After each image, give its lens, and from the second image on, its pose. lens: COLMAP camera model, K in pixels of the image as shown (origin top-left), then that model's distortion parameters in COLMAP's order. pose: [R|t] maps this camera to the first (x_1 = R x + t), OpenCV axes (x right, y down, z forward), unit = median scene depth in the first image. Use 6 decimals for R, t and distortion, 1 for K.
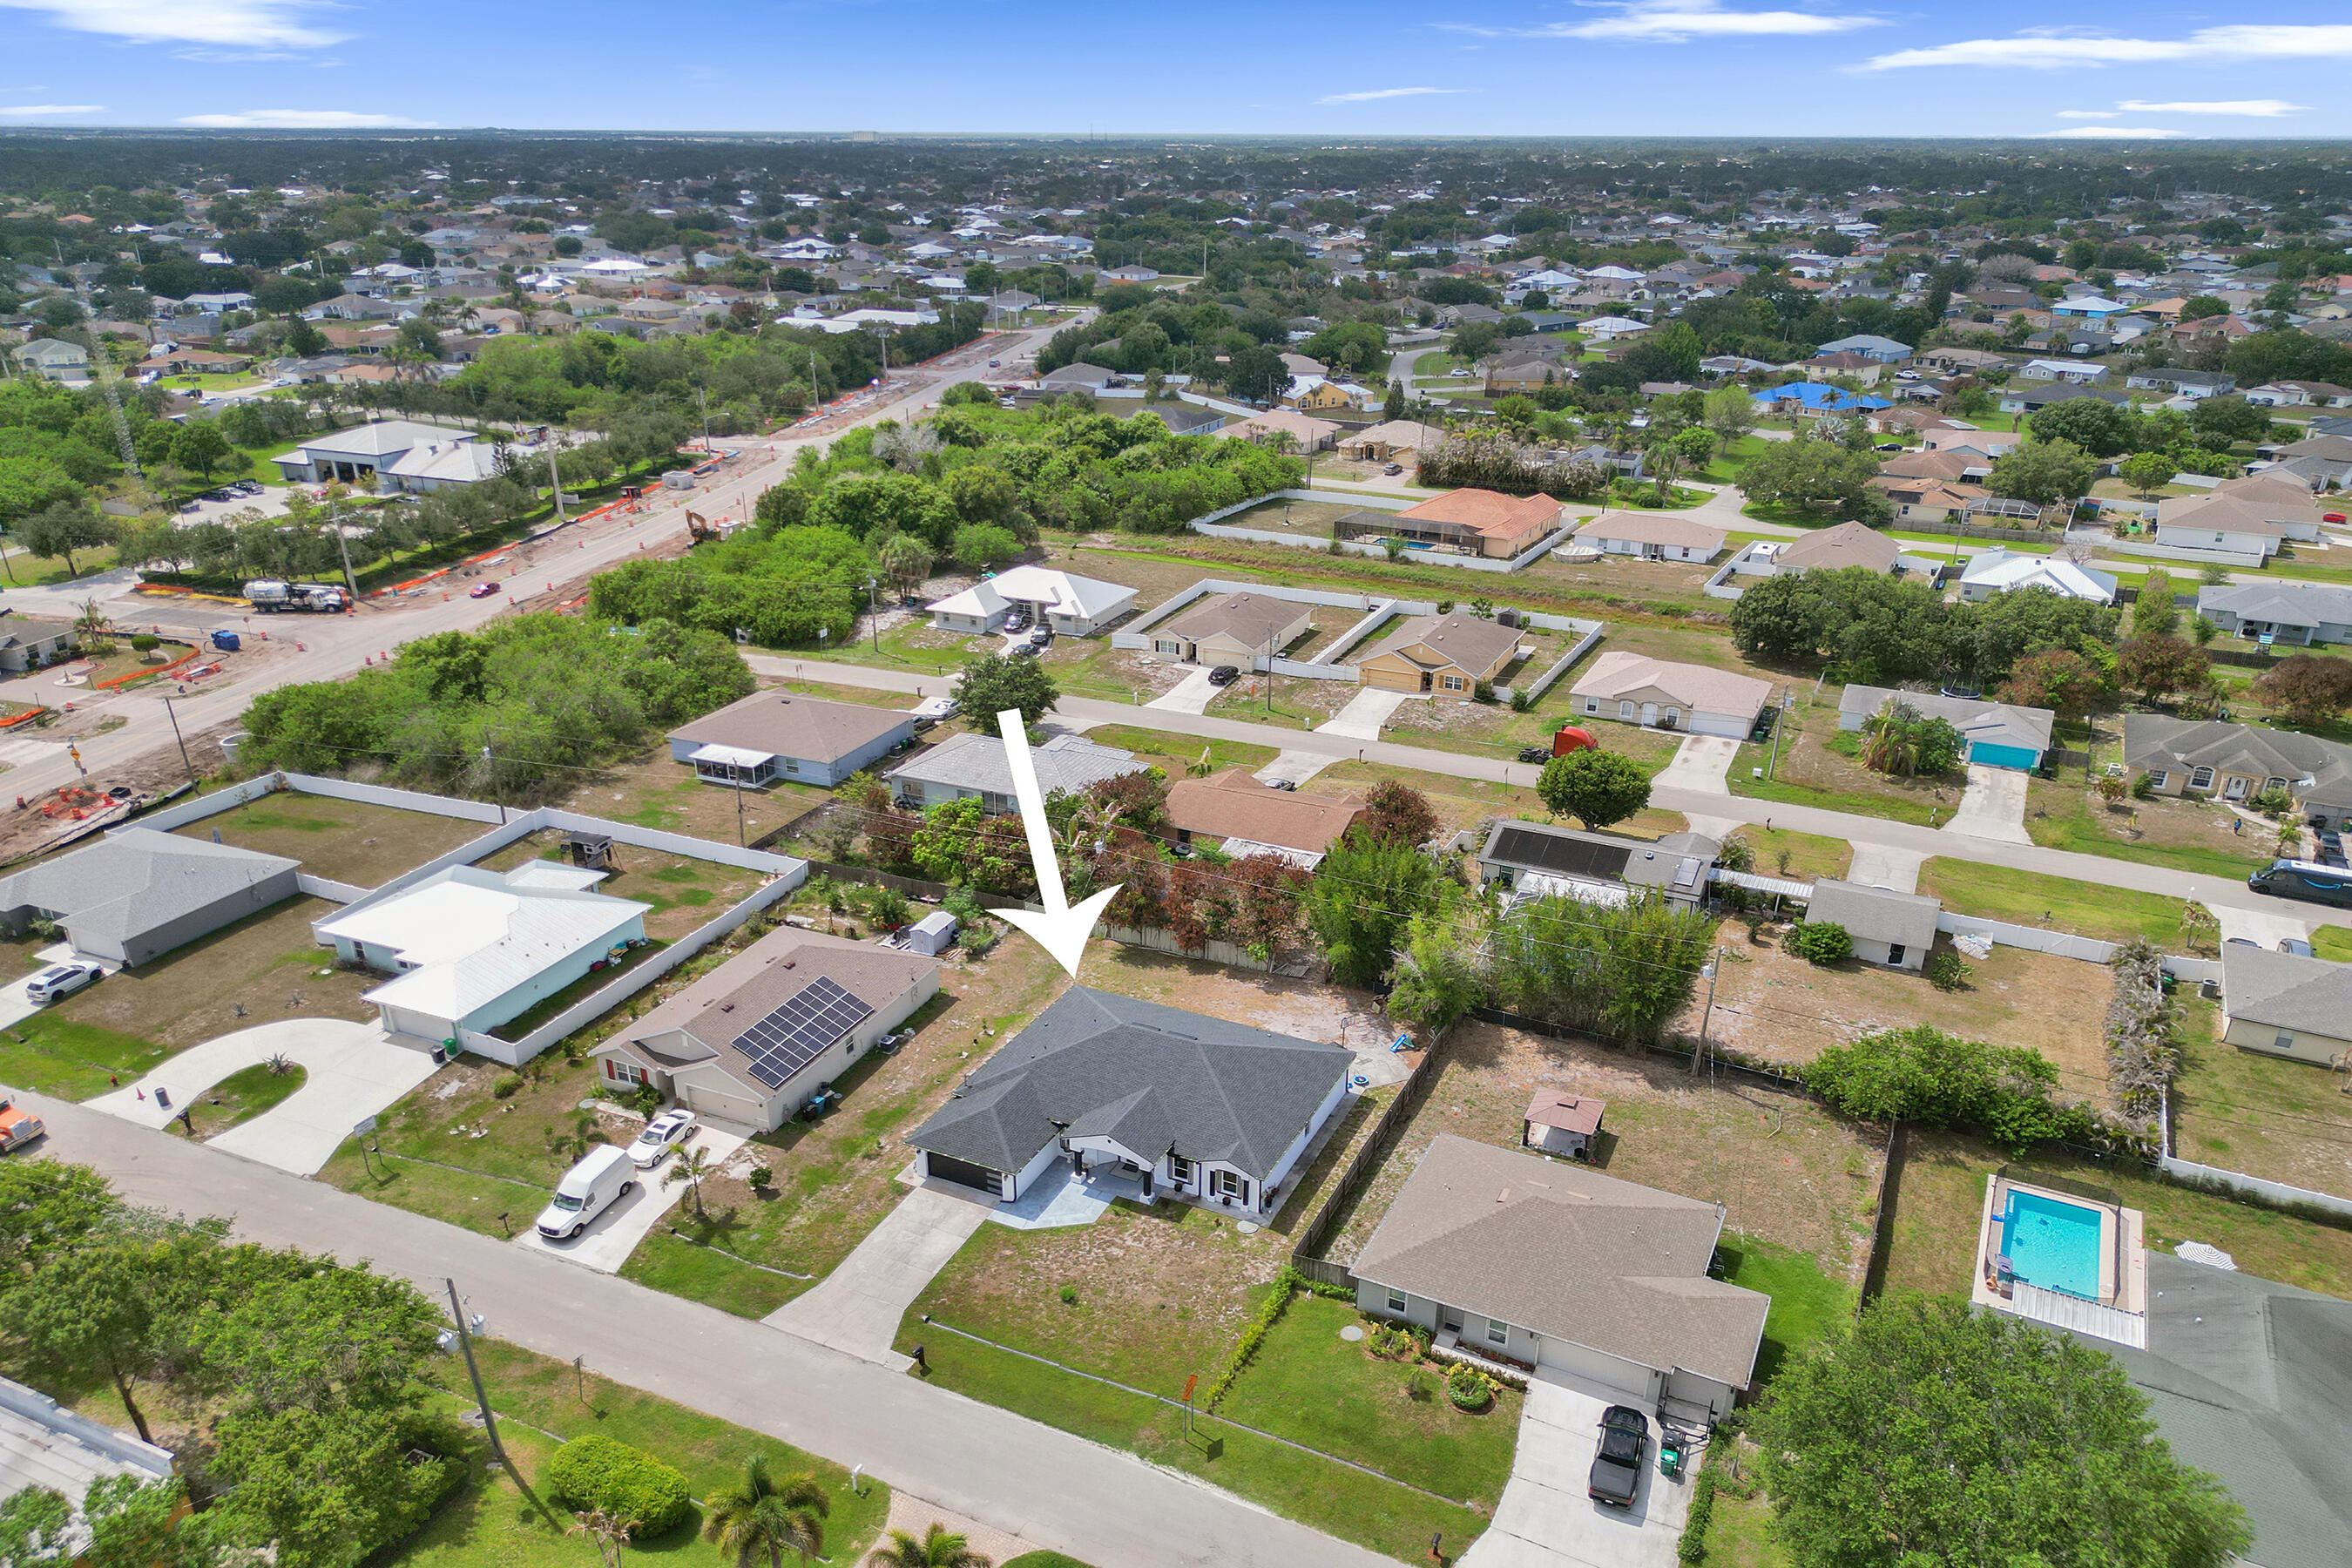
lens RADIAL K [[1641.5, 0, 1178.0], [0, 1641.5, 854.4], [0, 0, 1]] dist [0.072424, -0.078316]
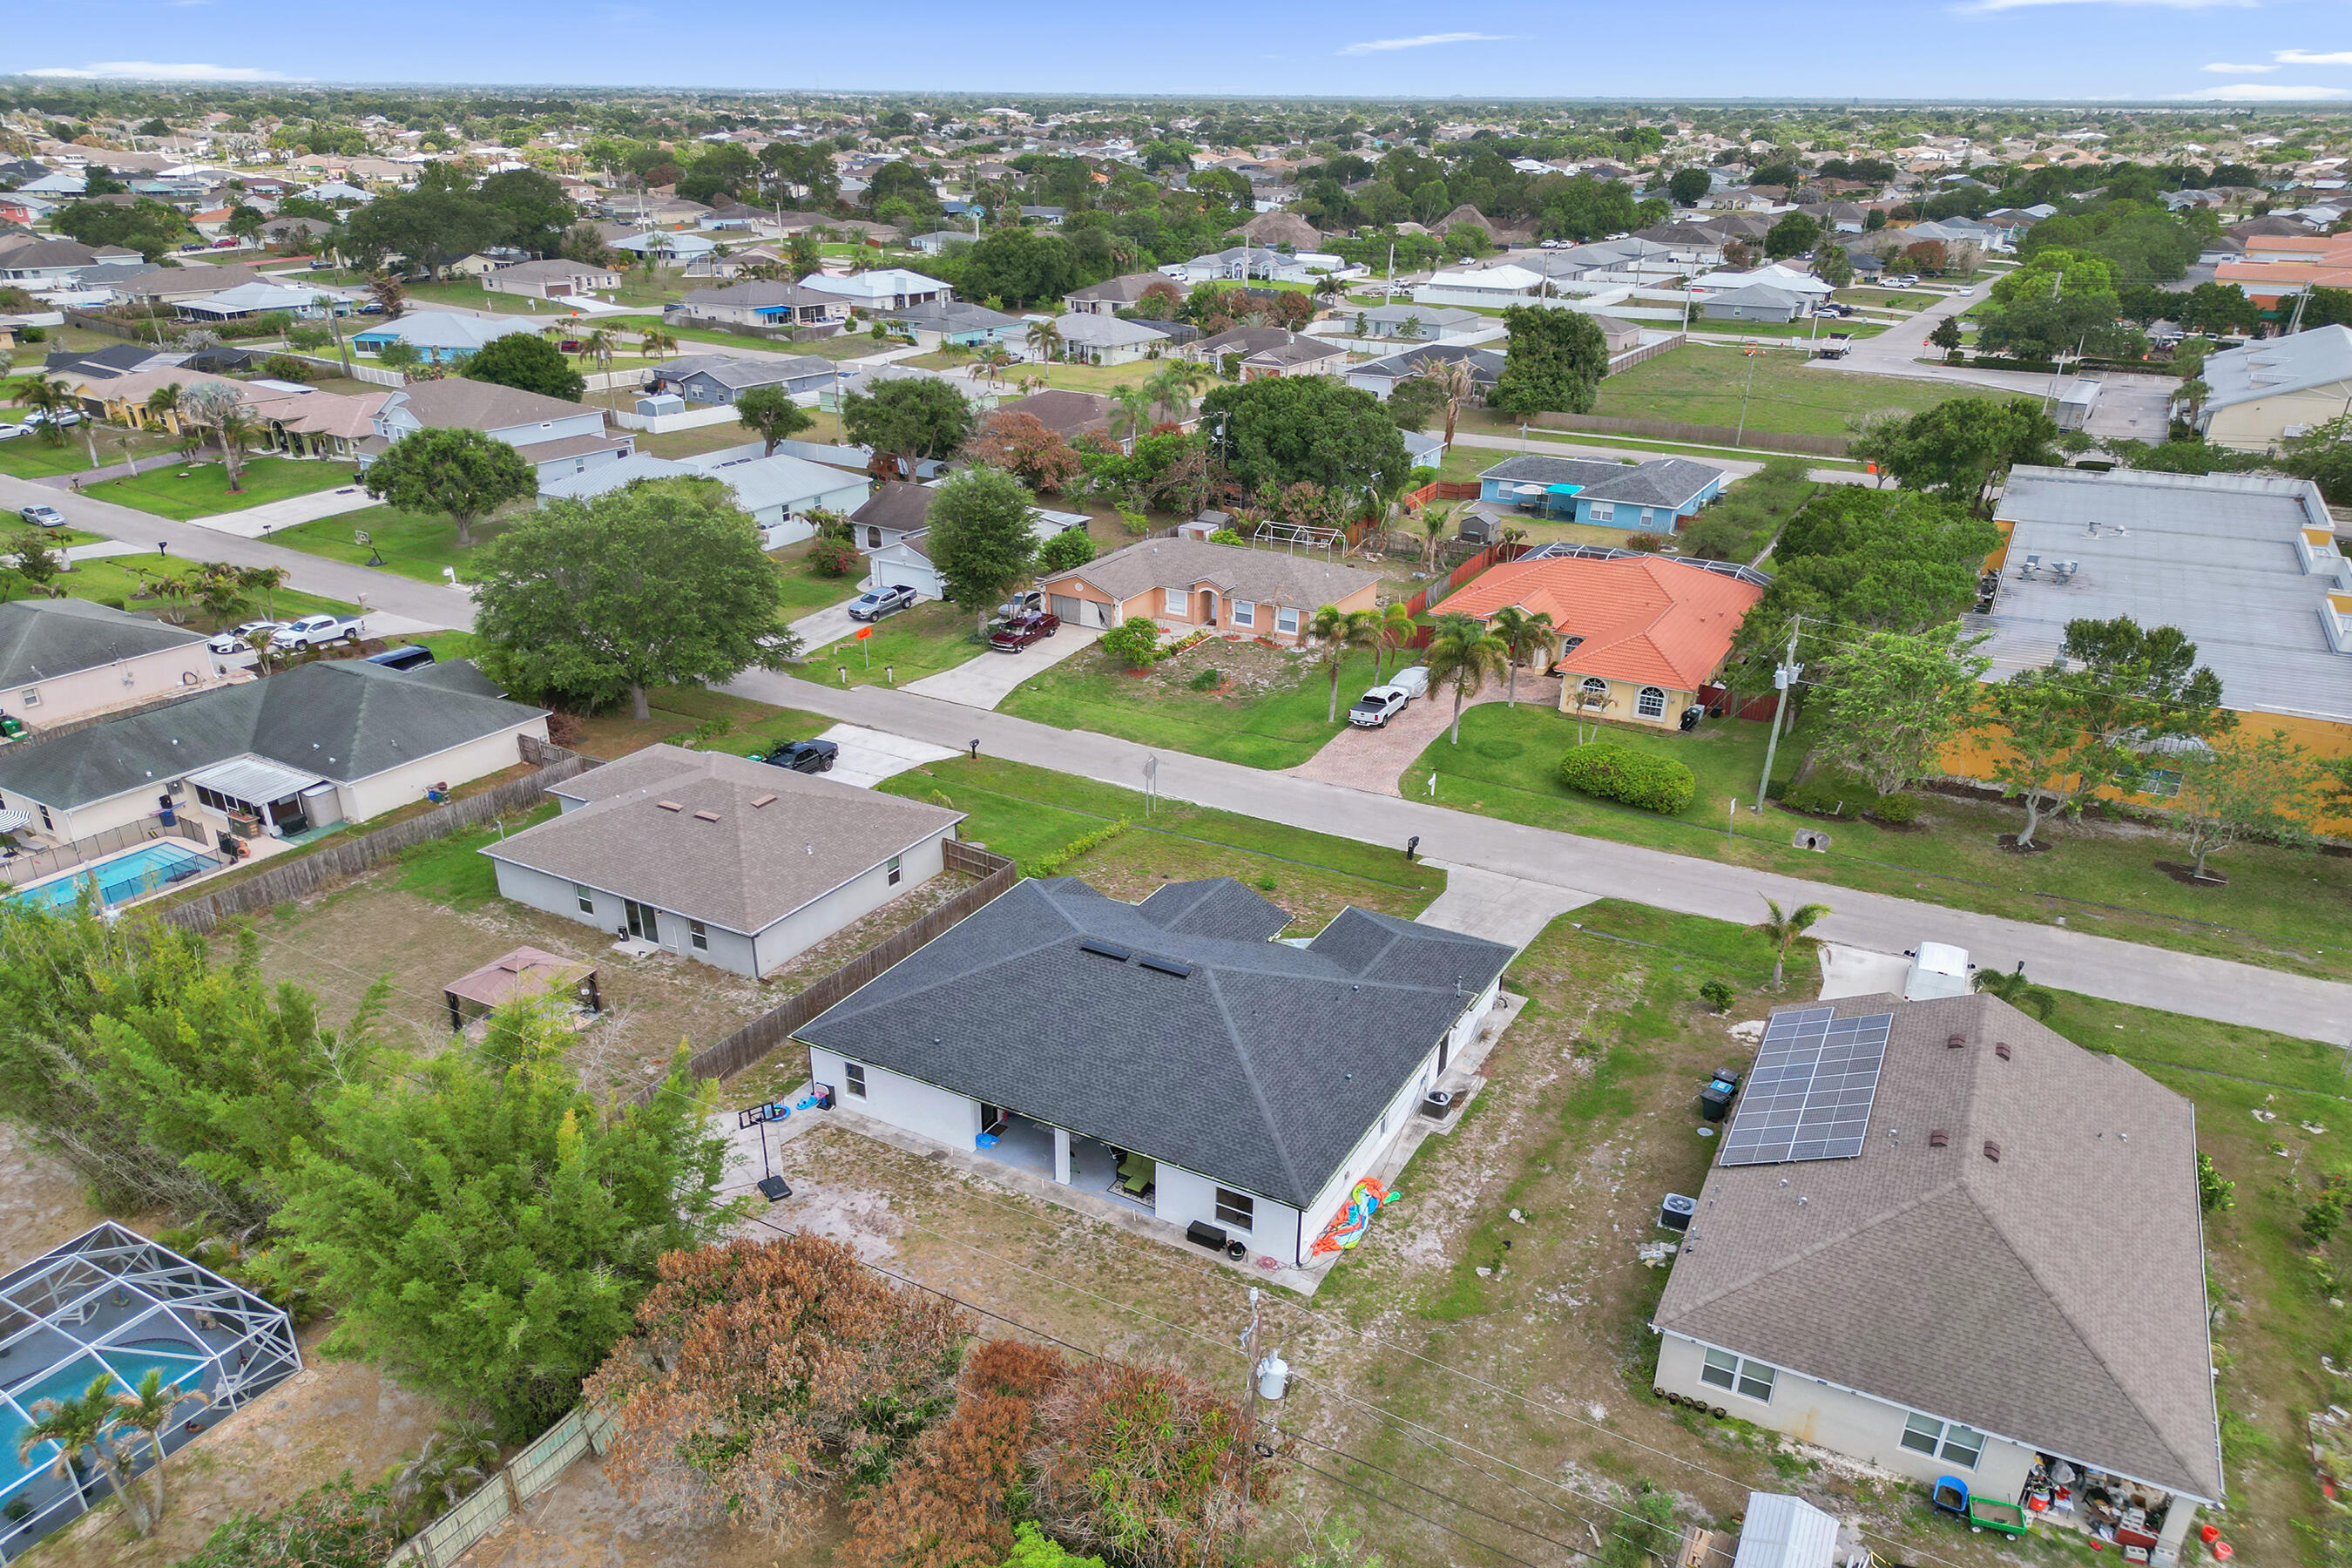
lens RADIAL K [[1623.6, 0, 1177.7], [0, 1623.6, 920.1], [0, 0, 1]] dist [0.072239, -0.069586]
pose [[-0.997948, -0.045299, 0.045243, -0.032042], [0.005748, 0.640426, 0.767999, -0.226667], [-0.063764, 0.766683, -0.638851, 0.891854]]
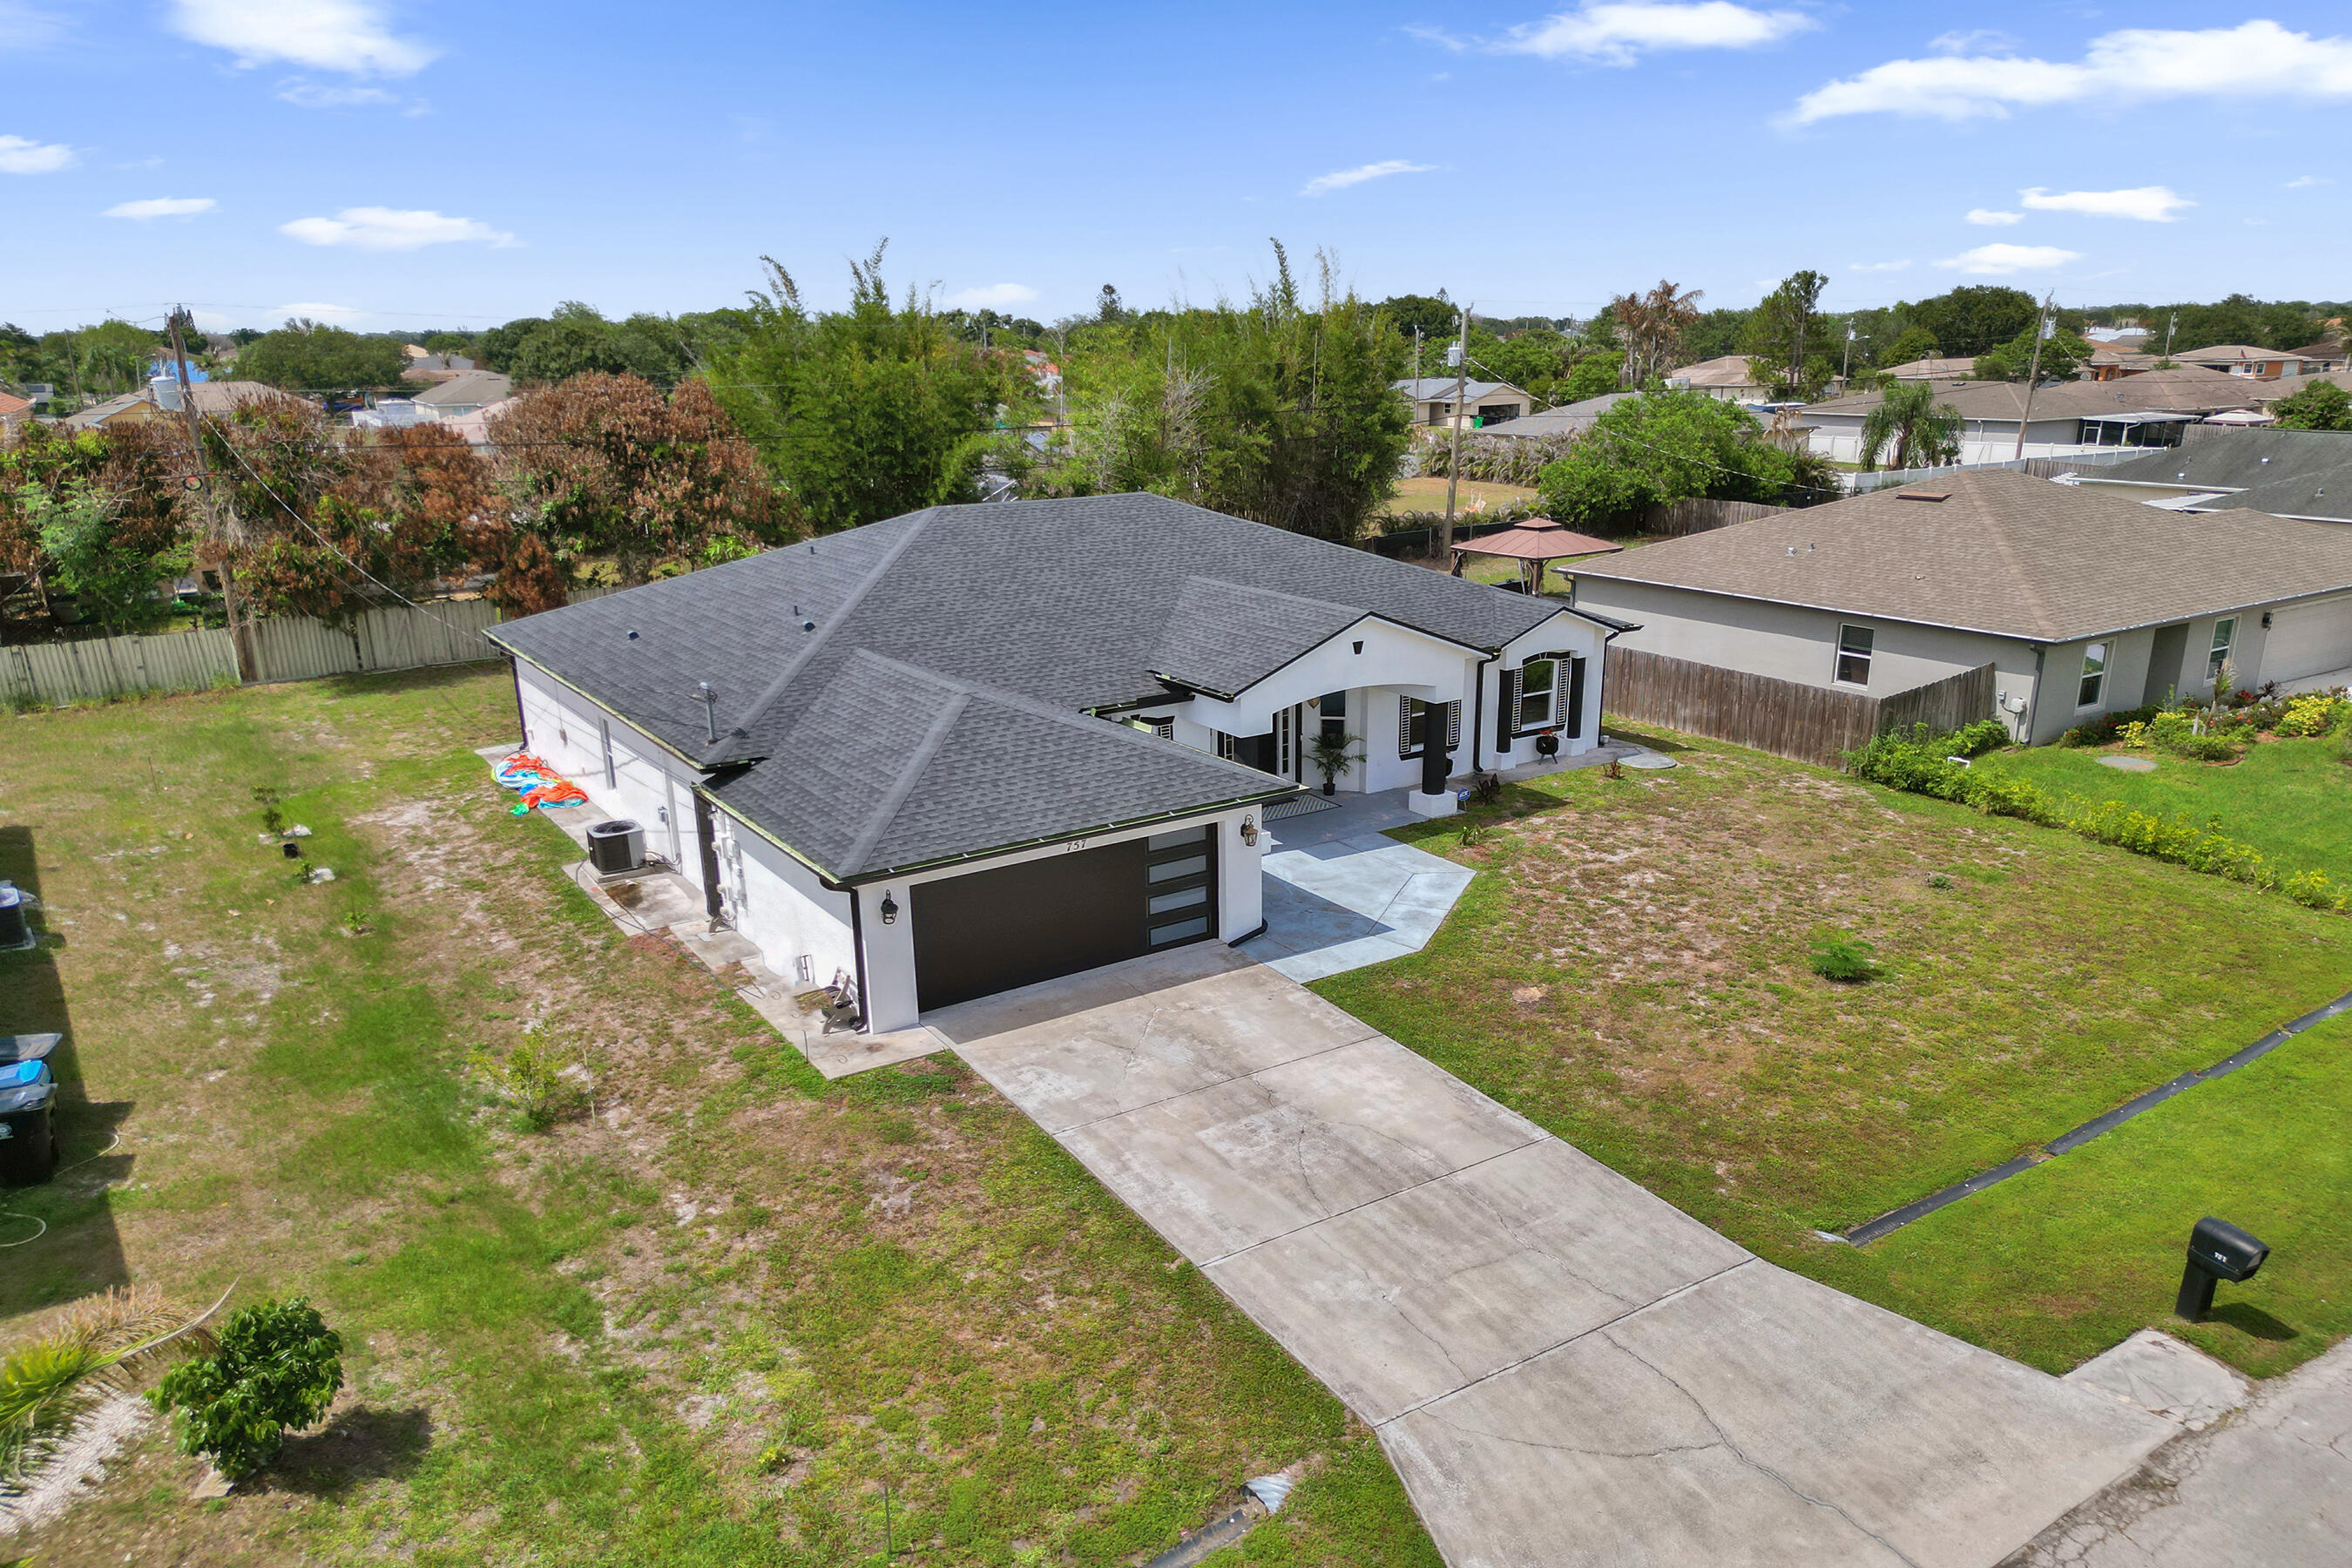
lens RADIAL K [[1641.5, 0, 1178.0], [0, 1641.5, 854.4], [0, 0, 1]] dist [0.072424, -0.078316]
pose [[0.520196, -0.275108, 0.808524, -0.197506], [0.355501, 0.930534, 0.087897, 0.103440], [-0.776540, 0.241708, 0.581862, 0.516512]]
